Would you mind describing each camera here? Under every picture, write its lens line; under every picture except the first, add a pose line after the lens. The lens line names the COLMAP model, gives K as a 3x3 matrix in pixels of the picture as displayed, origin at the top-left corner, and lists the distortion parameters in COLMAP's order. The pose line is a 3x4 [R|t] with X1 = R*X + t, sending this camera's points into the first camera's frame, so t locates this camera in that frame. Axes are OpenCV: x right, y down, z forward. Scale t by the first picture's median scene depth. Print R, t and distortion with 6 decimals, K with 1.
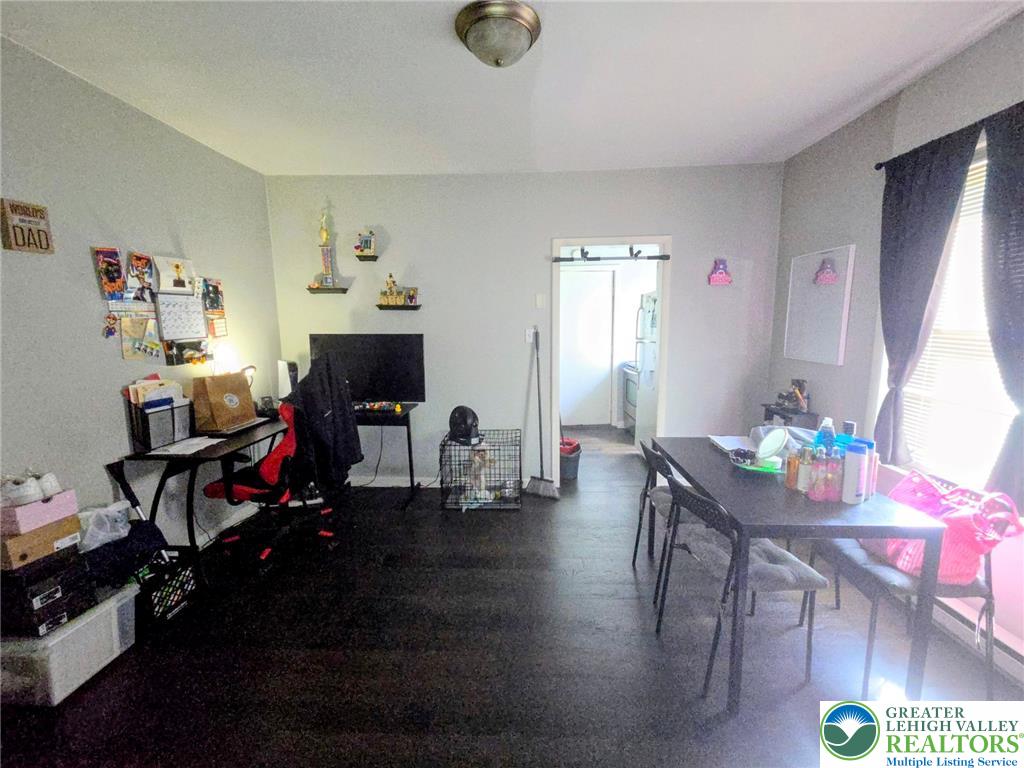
lens RADIAL K [[419.1, 0, 513.2], [0, 419.1, 379.2], [0, 0, 1]] dist [0.002211, -0.001639]
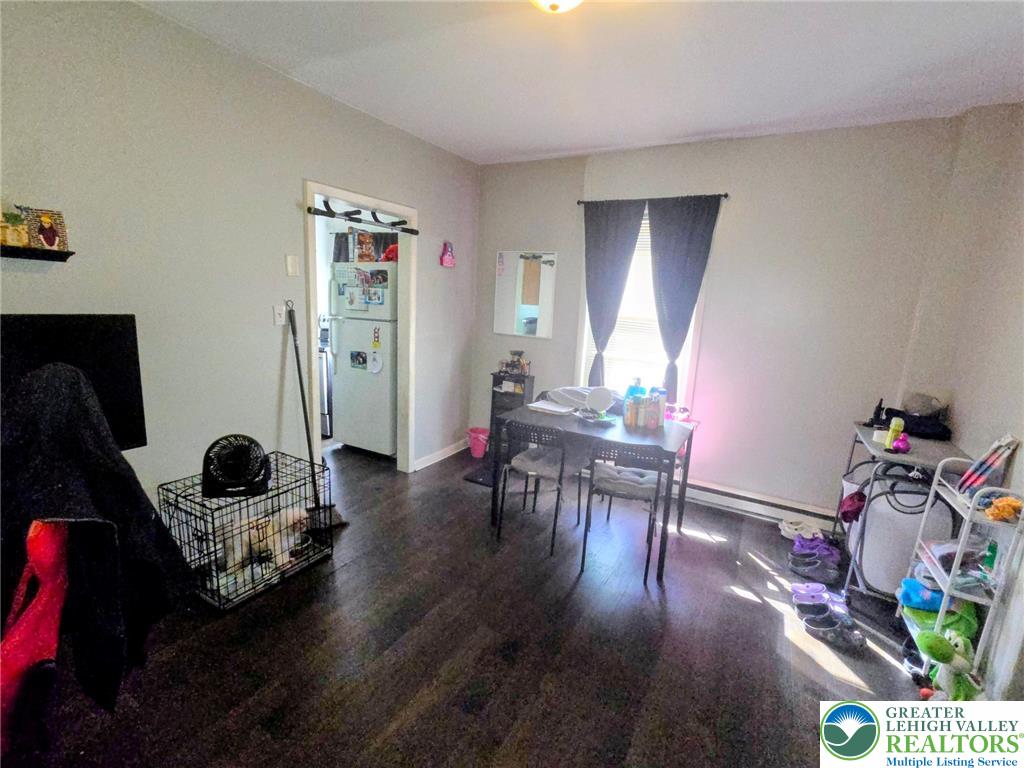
lens RADIAL K [[458.3, 0, 508.0], [0, 458.3, 382.2], [0, 0, 1]] dist [-0.002692, -0.000475]
pose [[0.439337, -0.135583, 0.888031, -0.490596], [0.070461, 0.990700, 0.116399, -0.056535], [-0.895555, 0.011433, 0.444805, 0.336370]]
